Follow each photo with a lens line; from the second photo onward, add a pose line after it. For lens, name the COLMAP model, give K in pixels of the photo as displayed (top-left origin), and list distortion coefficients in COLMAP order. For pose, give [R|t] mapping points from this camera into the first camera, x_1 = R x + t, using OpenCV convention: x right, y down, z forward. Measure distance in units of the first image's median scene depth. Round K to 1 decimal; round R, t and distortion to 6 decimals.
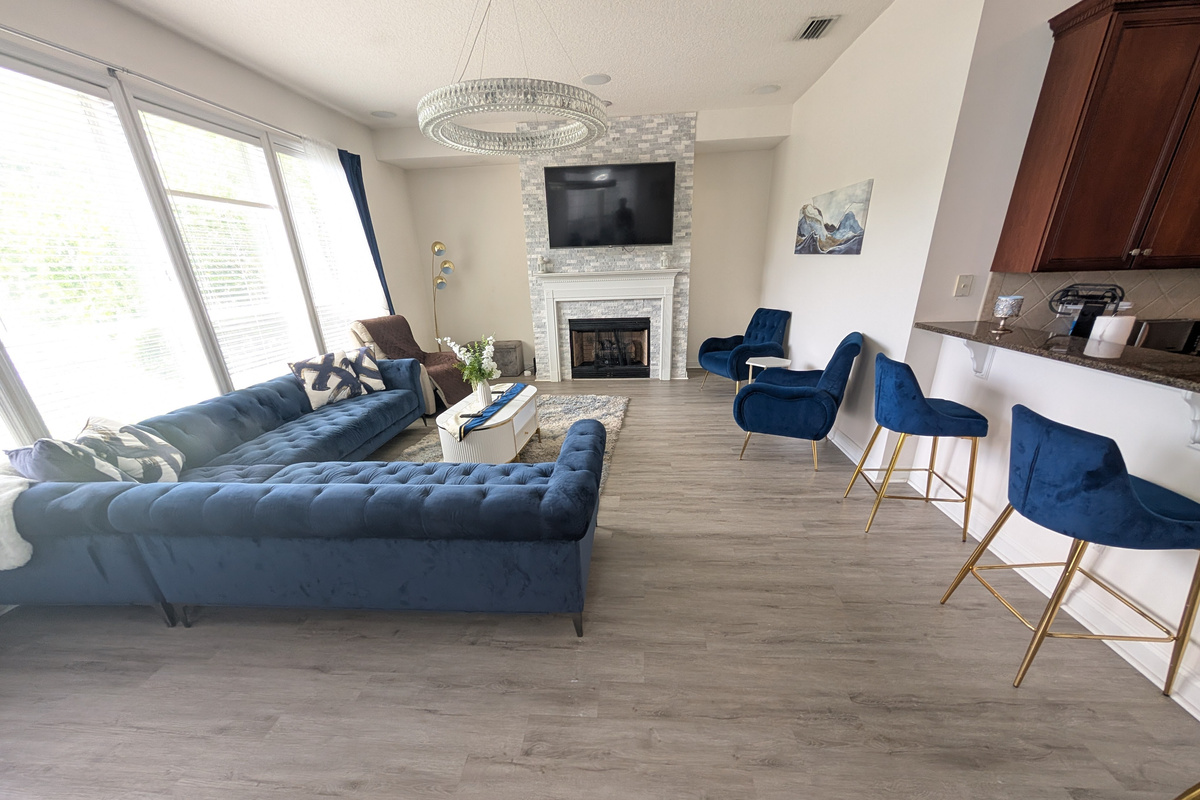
lens RADIAL K [[454.9, 0, 598.6], [0, 454.9, 453.0], [0, 0, 1]] dist [-0.000434, 0.000040]
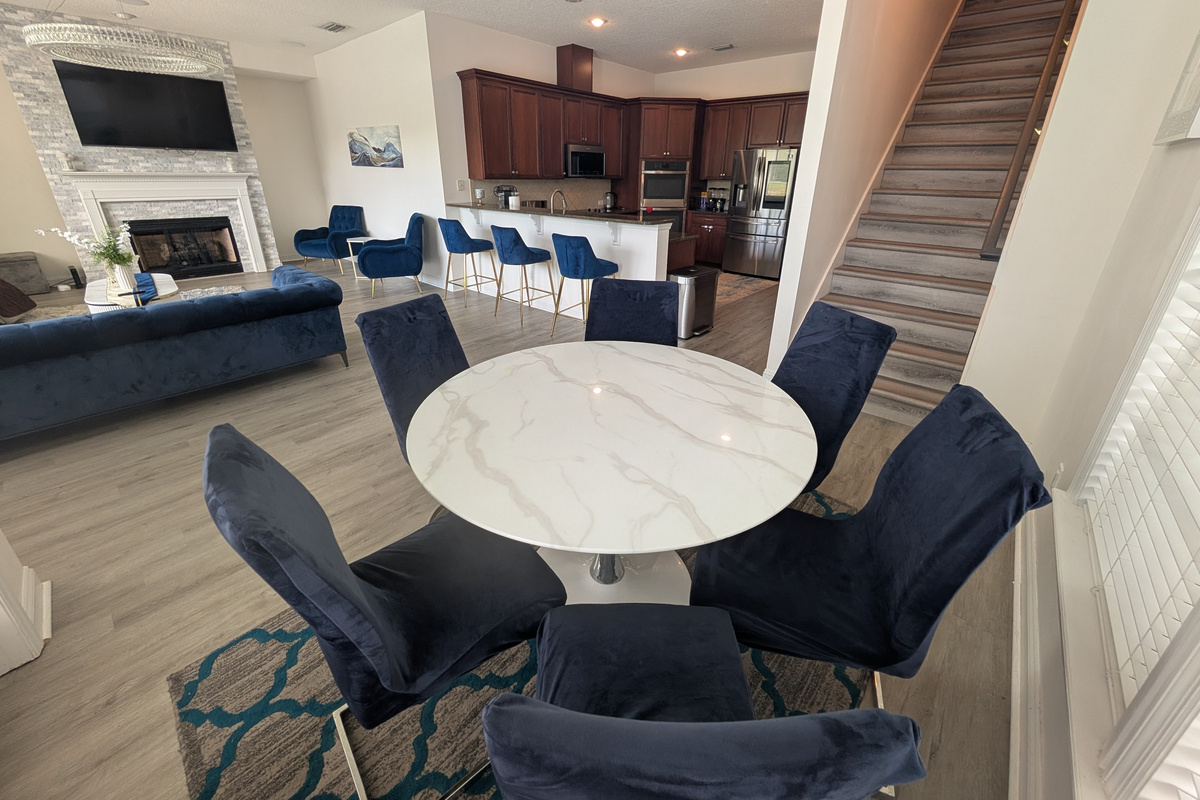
lens RADIAL K [[456.2, 0, 599.0], [0, 456.2, 348.6], [0, 0, 1]] dist [-0.000463, 0.000027]
pose [[0.593720, -0.251111, 0.764487, -0.380376], [0.279159, 0.955333, 0.096997, 0.202028], [-0.754696, 0.155825, 0.637301, -0.435600]]
